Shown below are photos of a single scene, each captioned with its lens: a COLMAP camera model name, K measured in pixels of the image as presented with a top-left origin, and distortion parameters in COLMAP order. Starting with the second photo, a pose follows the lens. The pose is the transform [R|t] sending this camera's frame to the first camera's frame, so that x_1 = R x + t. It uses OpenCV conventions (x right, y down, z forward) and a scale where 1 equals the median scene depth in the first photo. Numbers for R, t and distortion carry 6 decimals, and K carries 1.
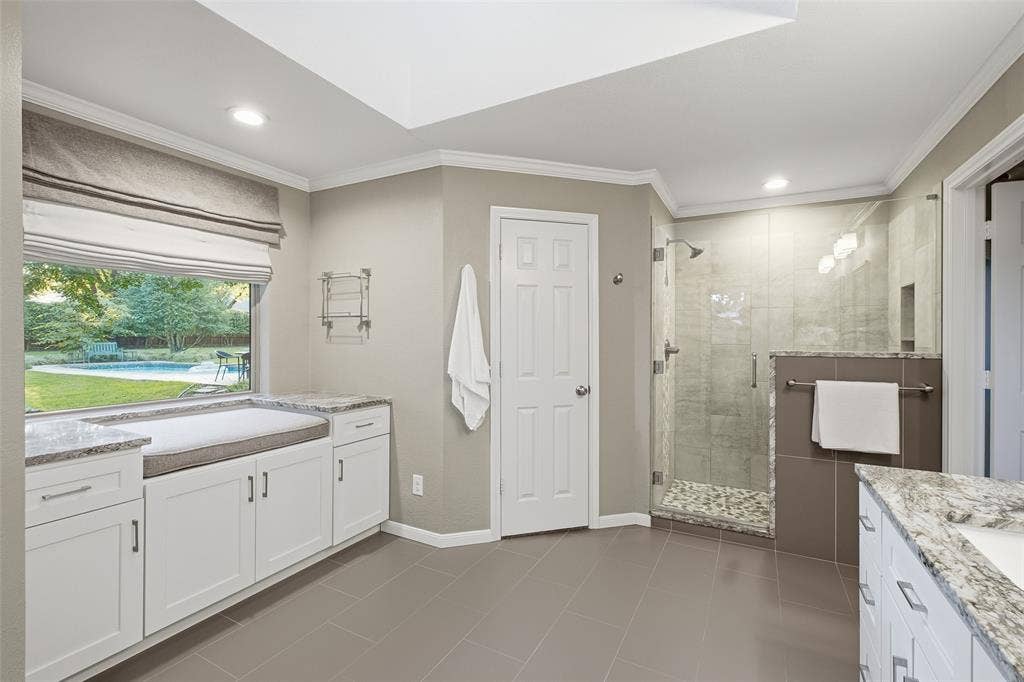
lens RADIAL K [[455.1, 0, 507.4], [0, 455.1, 338.8], [0, 0, 1]] dist [-0.001918, -0.000367]
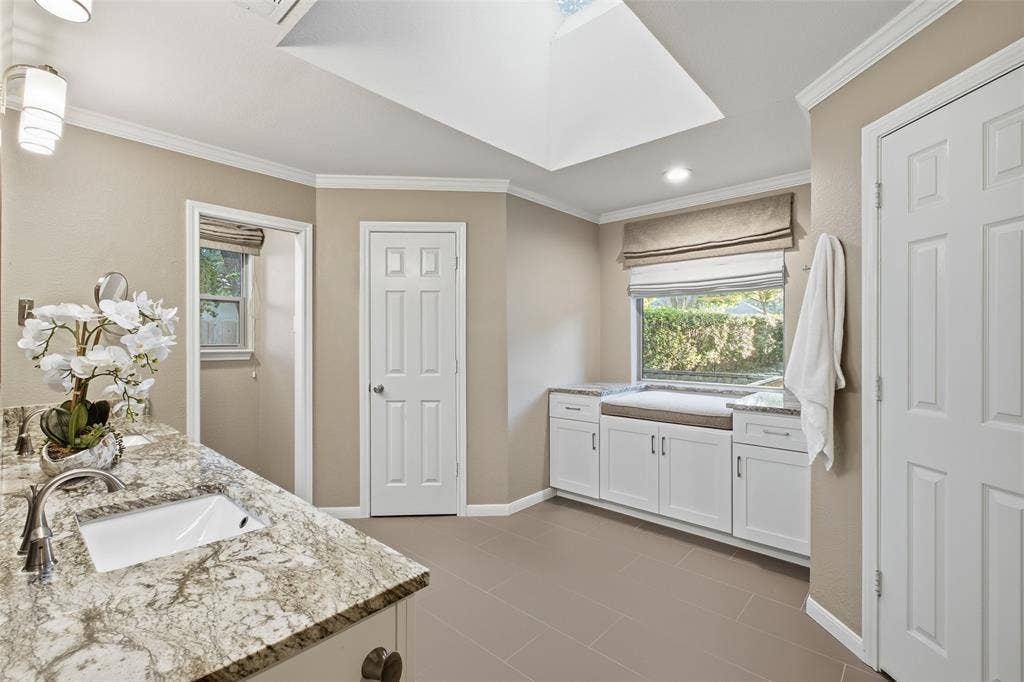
lens RADIAL K [[455.1, 0, 507.4], [0, 455.1, 338.8], [0, 0, 1]] dist [-0.001918, -0.000367]
pose [[-0.234001, -0.001884, -0.972234, 0.813980], [-0.005106, 0.999987, -0.000708, 0.002924], [0.972223, 0.004798, -0.234008, 0.782123]]
